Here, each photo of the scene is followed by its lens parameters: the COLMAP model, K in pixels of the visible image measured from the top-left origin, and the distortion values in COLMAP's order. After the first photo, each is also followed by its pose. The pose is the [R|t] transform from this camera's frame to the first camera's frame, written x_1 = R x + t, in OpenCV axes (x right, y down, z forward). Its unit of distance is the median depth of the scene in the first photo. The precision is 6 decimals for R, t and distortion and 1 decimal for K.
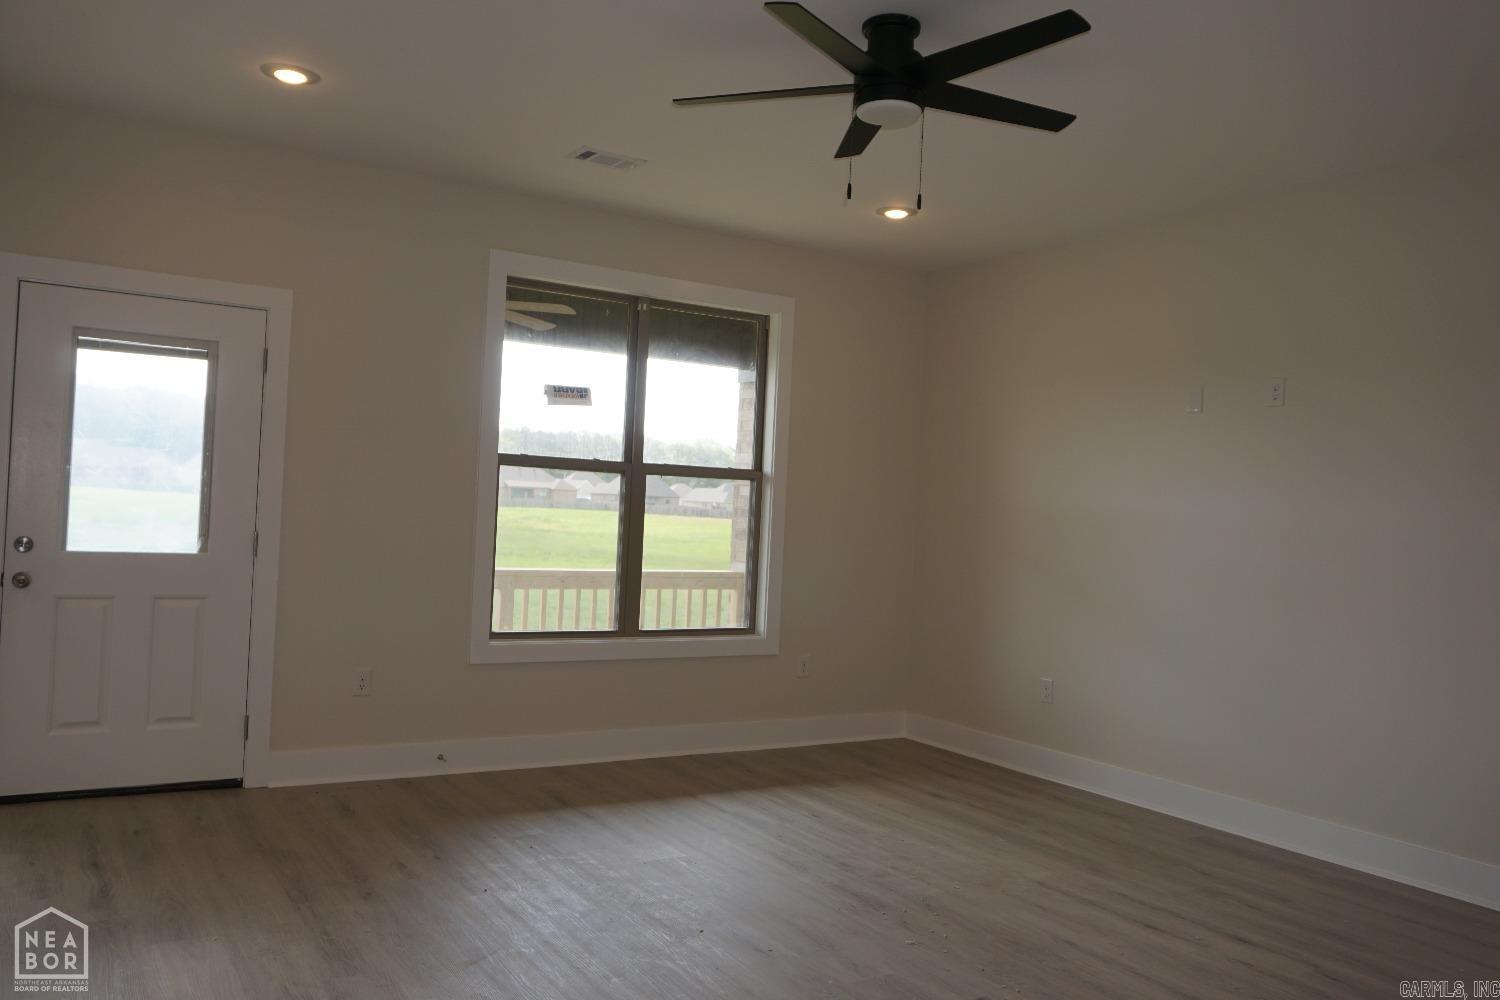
lens RADIAL K [[1189.1, 0, 747.1], [0, 1189.1, 495.0], [0, 0, 1]] dist [-0.005285, 0.006749]
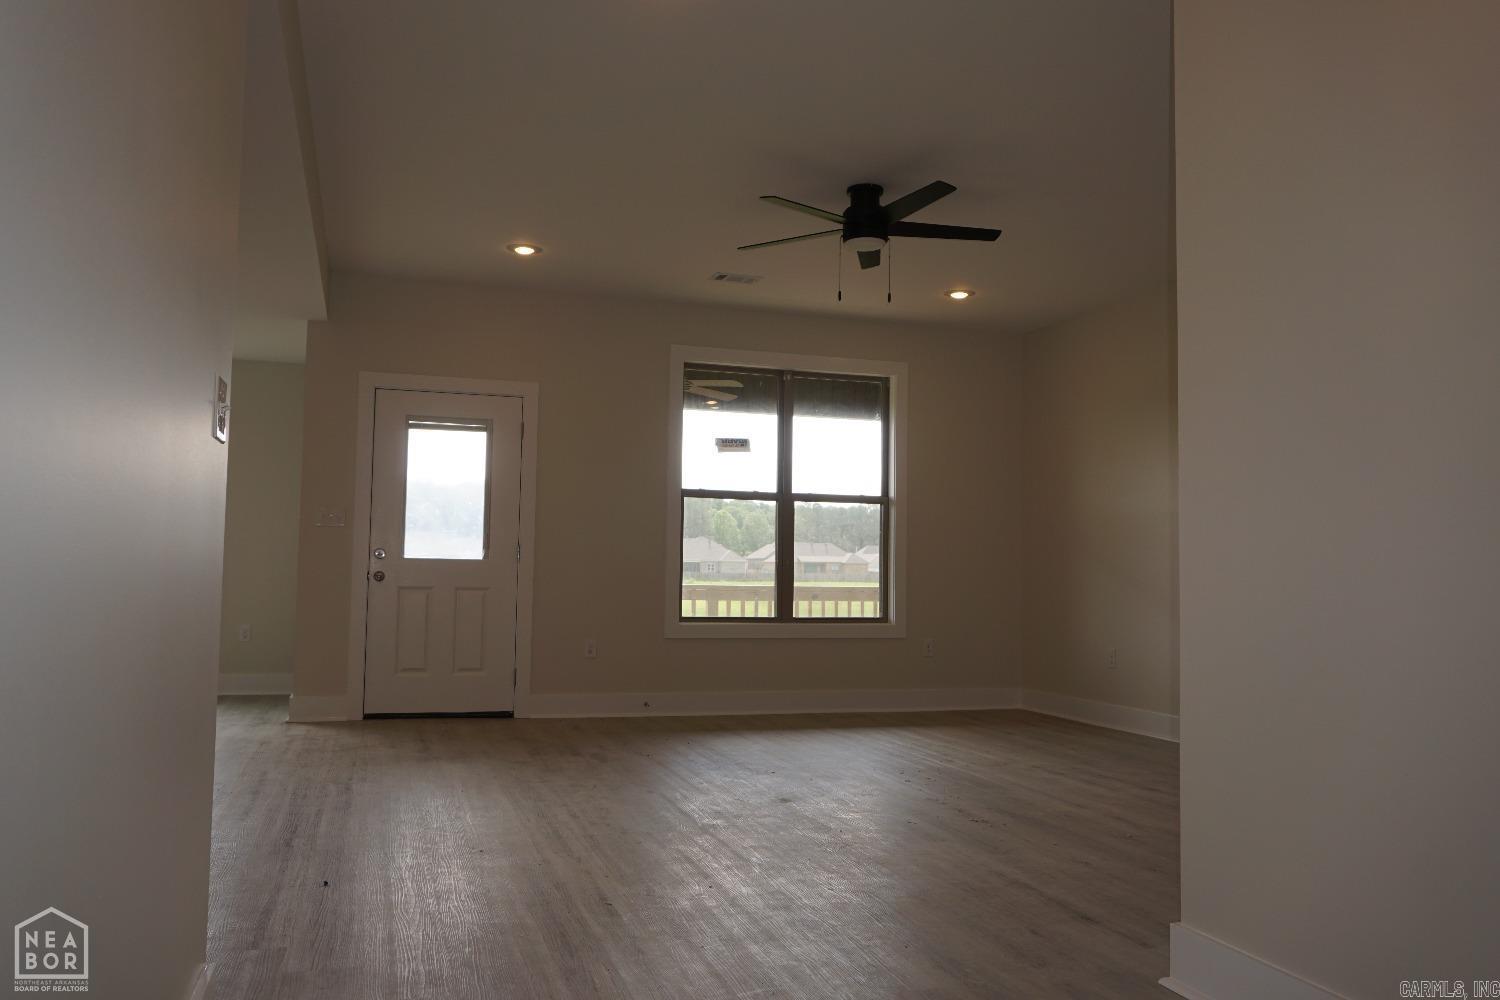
lens RADIAL K [[1189.1, 0, 750.8], [0, 1189.1, 500.1], [0, 0, 1]] dist [-0.005285, 0.006749]
pose [[0.969952, -0.046212, -0.238869, 0.196649], [0.032316, 0.997567, -0.061771, 0.065637], [0.241142, 0.052195, 0.969085, -0.326505]]
